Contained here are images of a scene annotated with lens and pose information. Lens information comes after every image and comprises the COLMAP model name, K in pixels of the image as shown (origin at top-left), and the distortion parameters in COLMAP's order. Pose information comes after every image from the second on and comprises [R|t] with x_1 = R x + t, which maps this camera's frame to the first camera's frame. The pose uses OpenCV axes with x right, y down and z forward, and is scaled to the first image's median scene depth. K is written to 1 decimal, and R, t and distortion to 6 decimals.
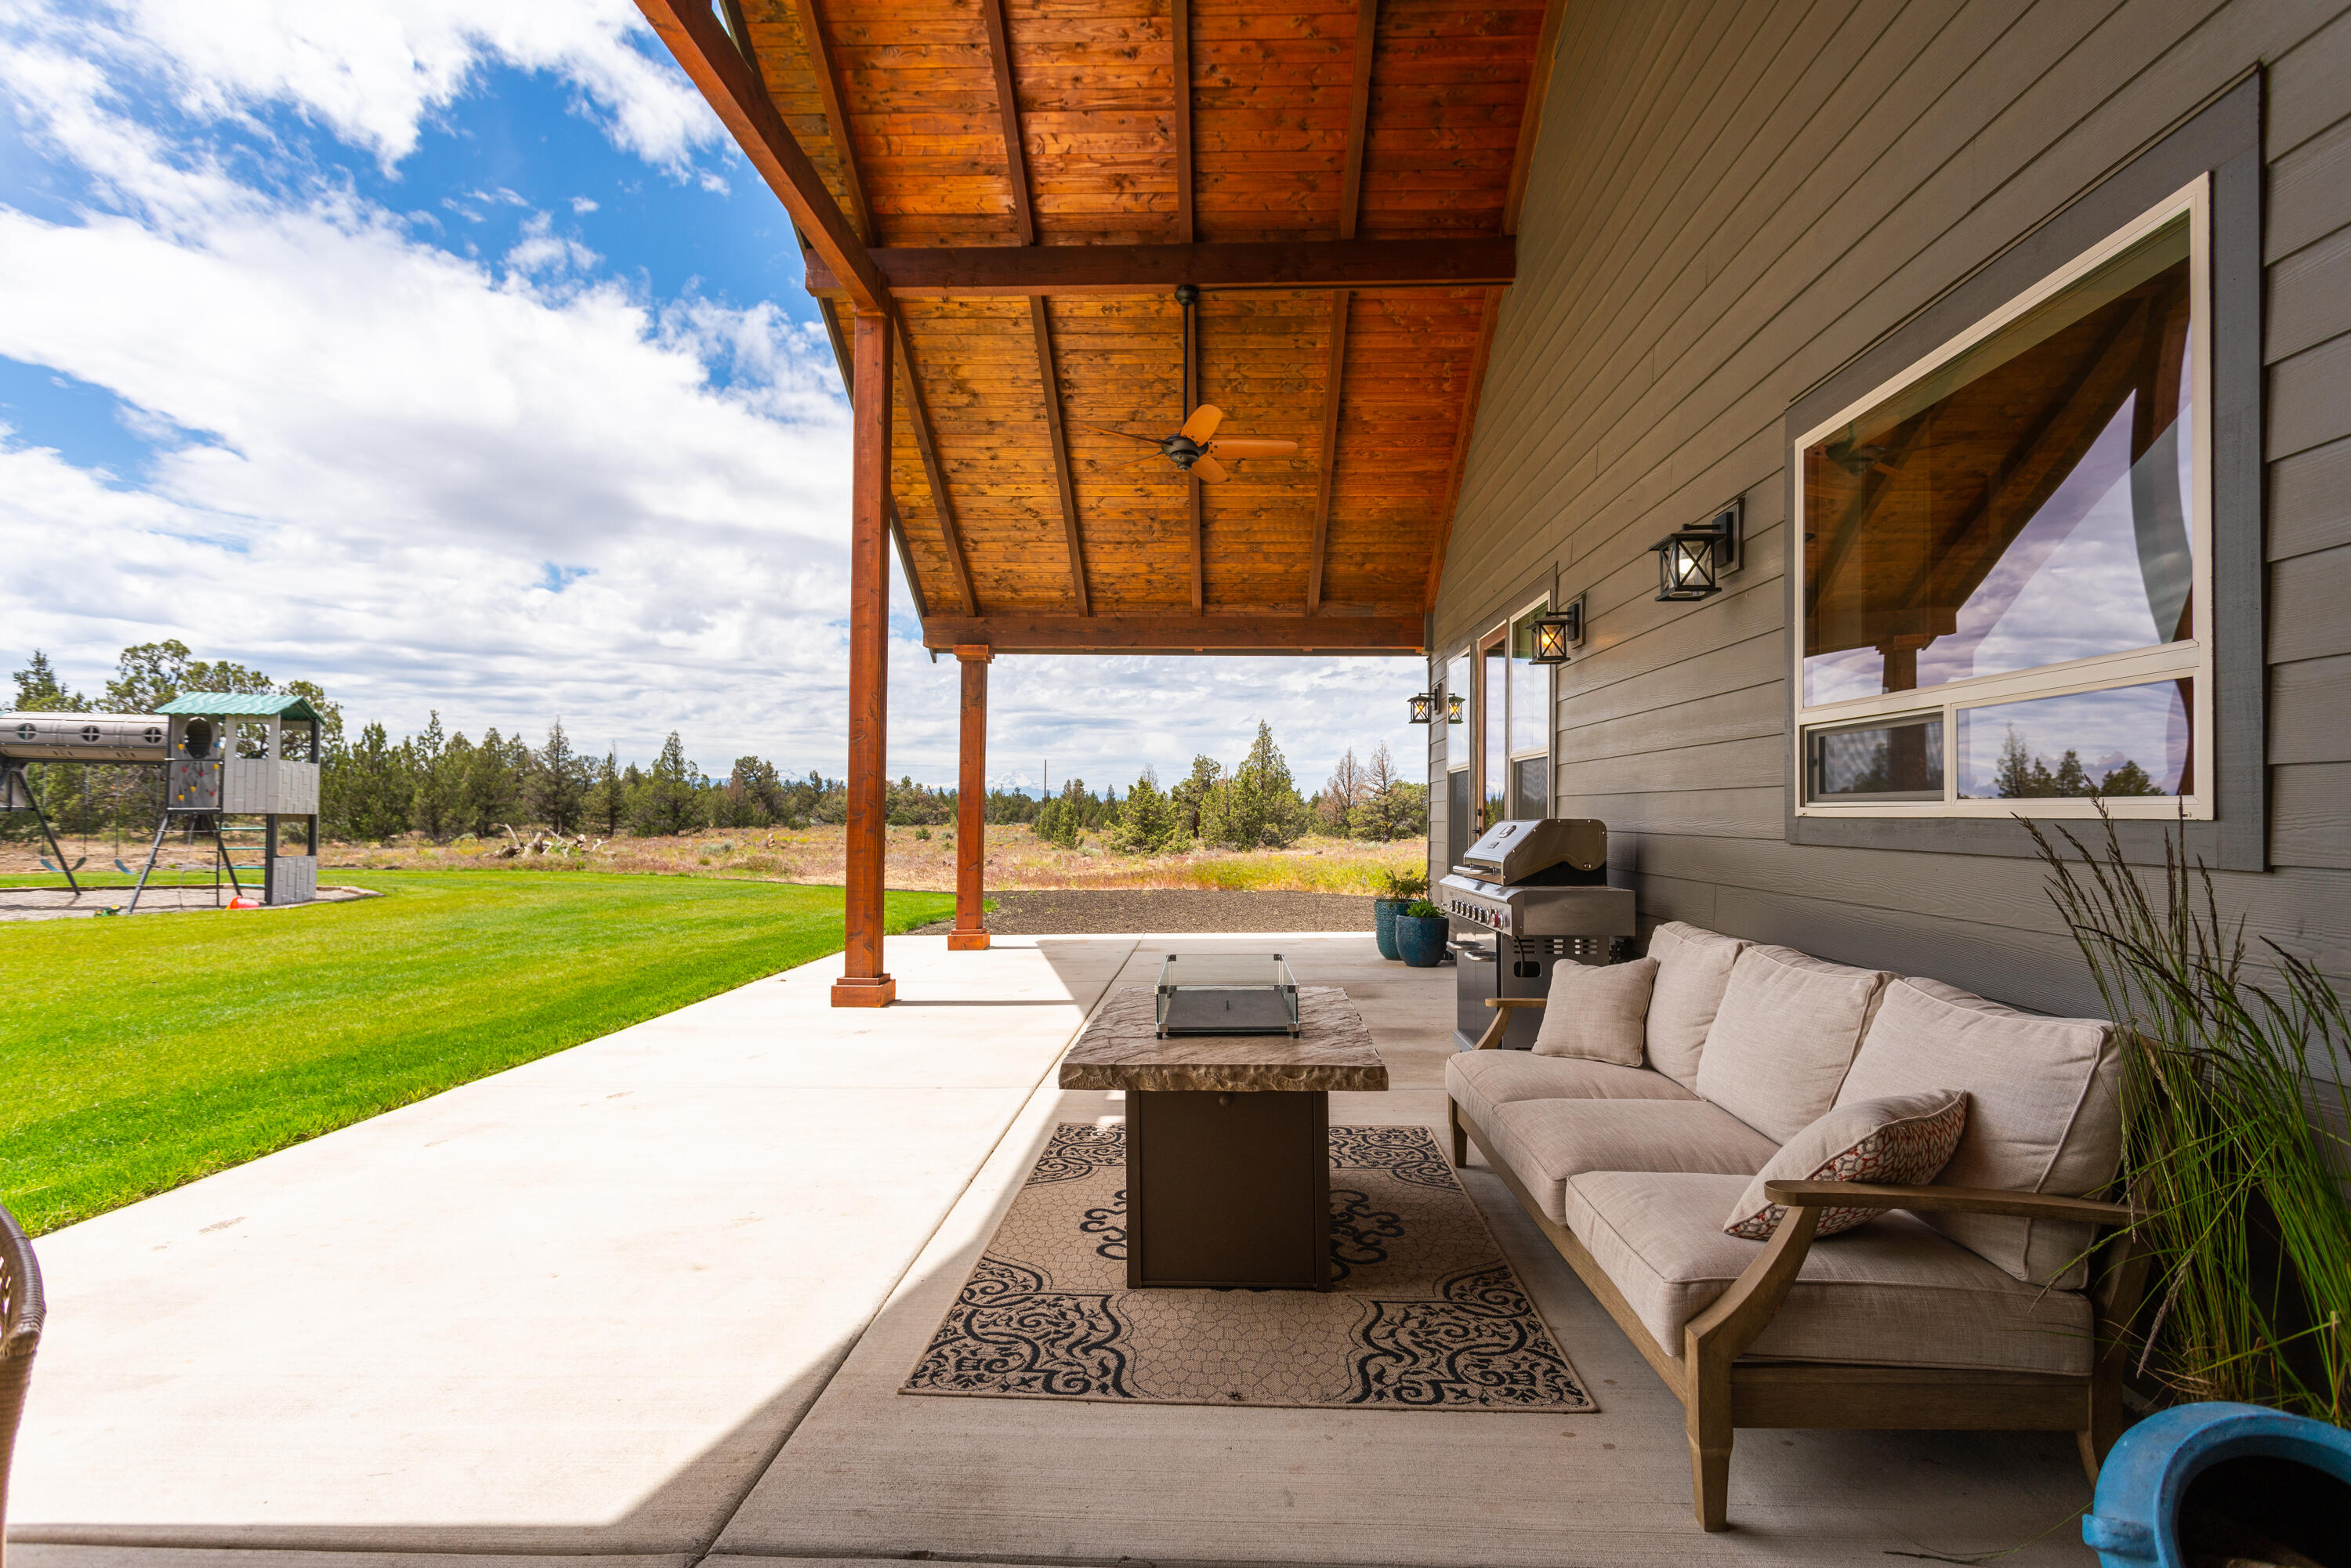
lens RADIAL K [[1107.9, 0, 1177.5], [0, 1107.9, 788.1], [0, 0, 1]] dist [0.006453, 0.002231]
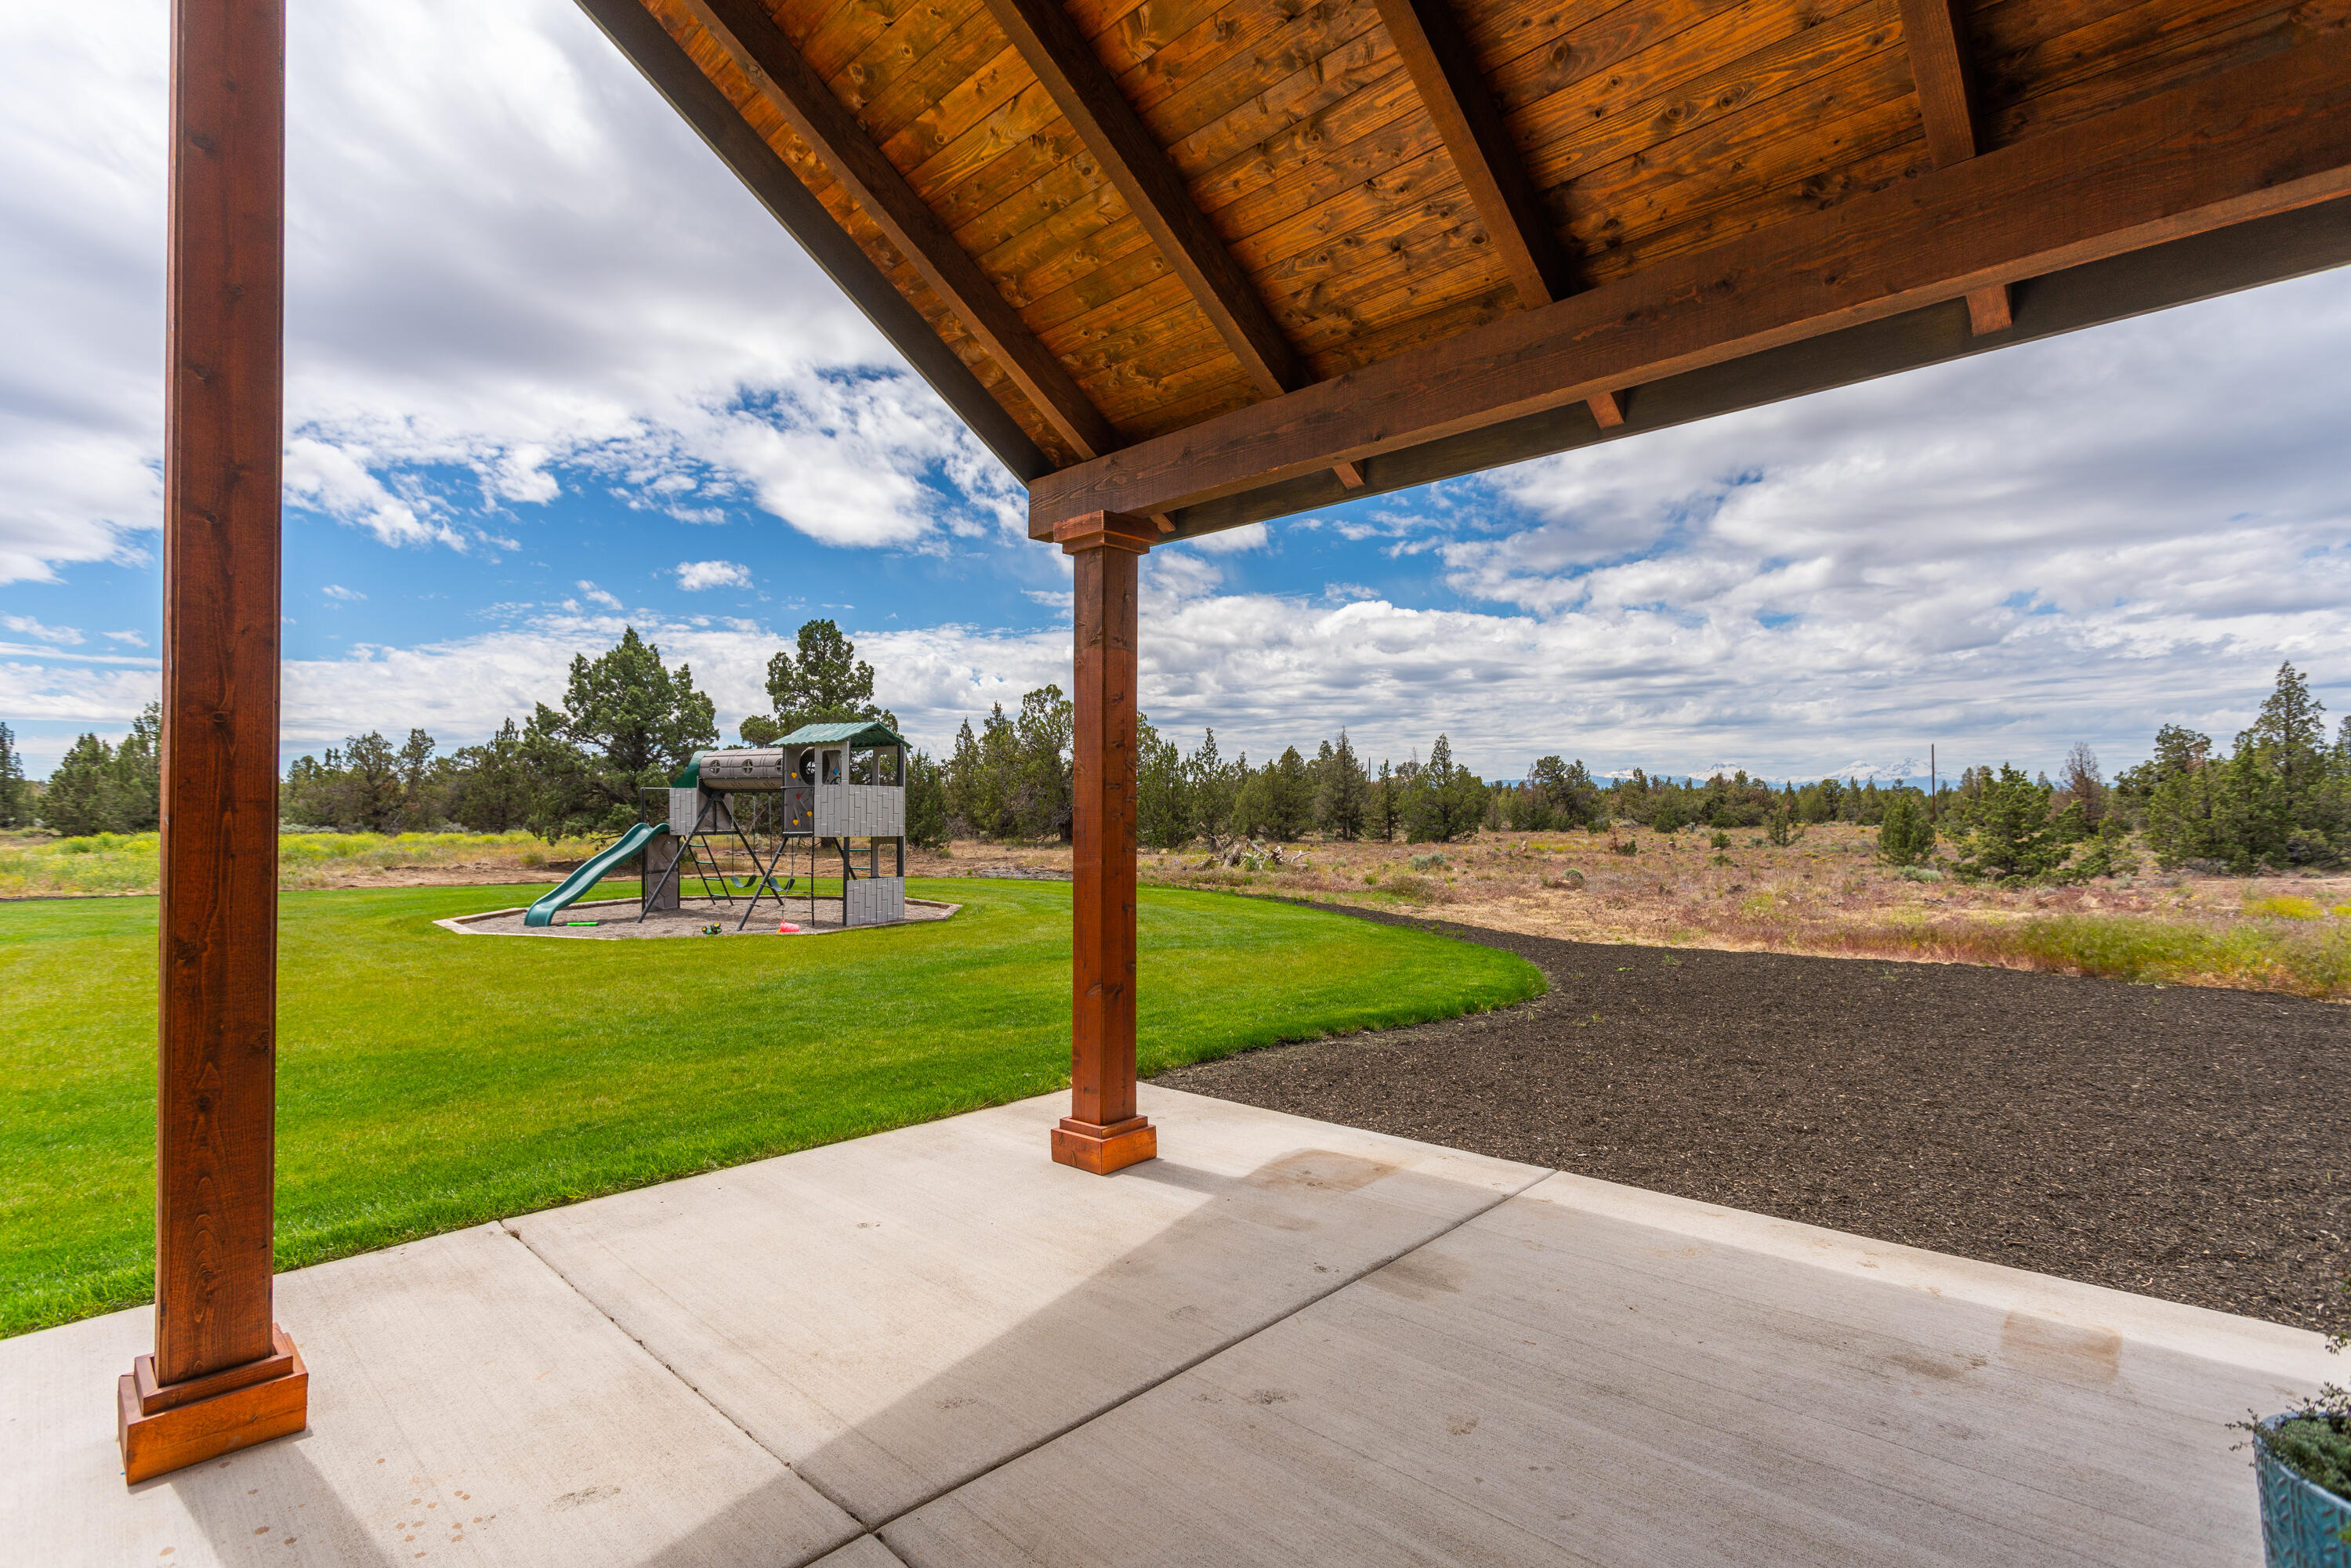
lens RADIAL K [[1107.9, 0, 1194.9], [0, 1107.9, 782.7], [0, 0, 1]] dist [0.006453, 0.002231]
pose [[0.743994, -0.028498, -0.667579, 0.039210], [0.026119, 0.999567, -0.013561, -0.001328], [0.667676, -0.007347, 0.744416, 0.136940]]
